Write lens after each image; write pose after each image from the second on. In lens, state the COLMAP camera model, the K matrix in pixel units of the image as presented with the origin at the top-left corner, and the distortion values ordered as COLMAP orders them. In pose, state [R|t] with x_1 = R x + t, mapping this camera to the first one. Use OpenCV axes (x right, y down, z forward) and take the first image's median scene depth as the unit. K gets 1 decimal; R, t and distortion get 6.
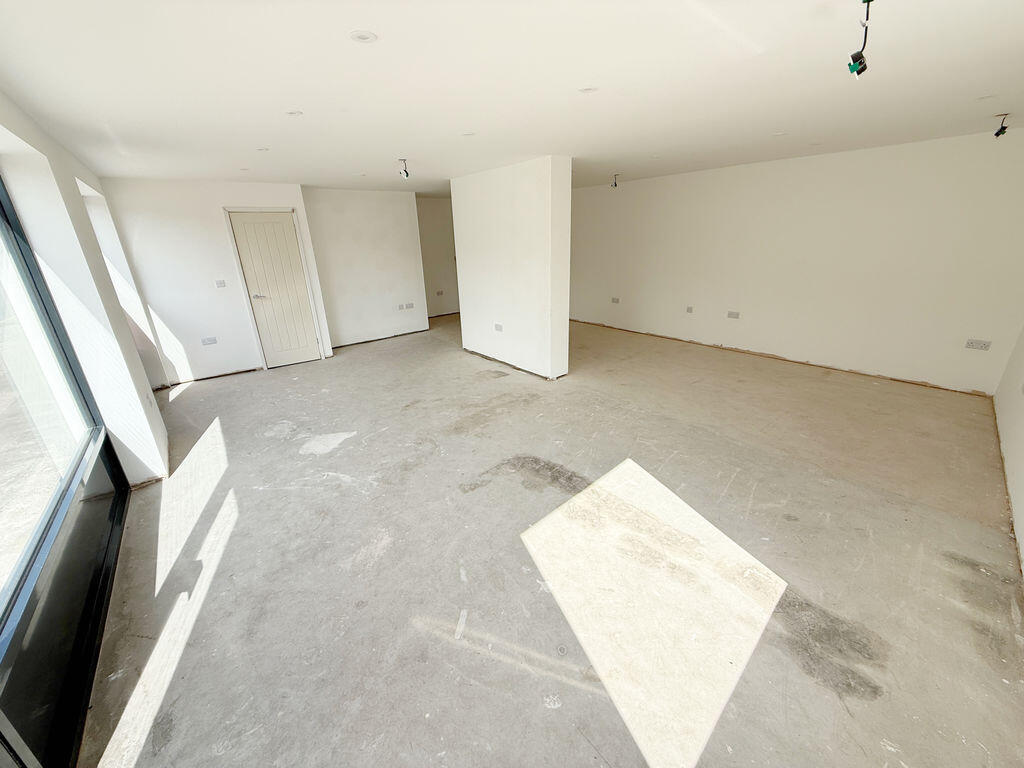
lens RADIAL K [[405.6, 0, 509.9], [0, 405.6, 383.3], [0, 0, 1]] dist [-0.000151, -0.000438]
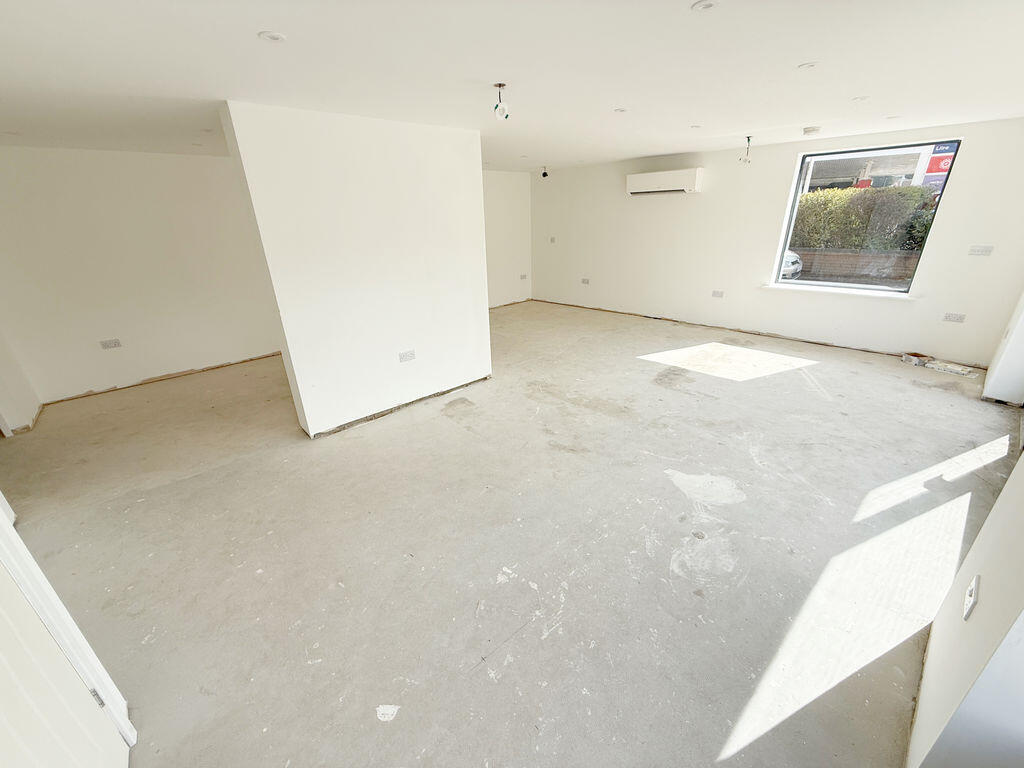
lens RADIAL K [[405.6, 0, 509.2], [0, 405.6, 386.1], [0, 0, 1]] dist [-0.000151, -0.000438]
pose [[-0.047922, -0.363350, 0.930420, -1.131077], [0.376666, 0.856147, 0.353745, -0.440499], [-0.925109, 0.367410, 0.095834, 1.269117]]
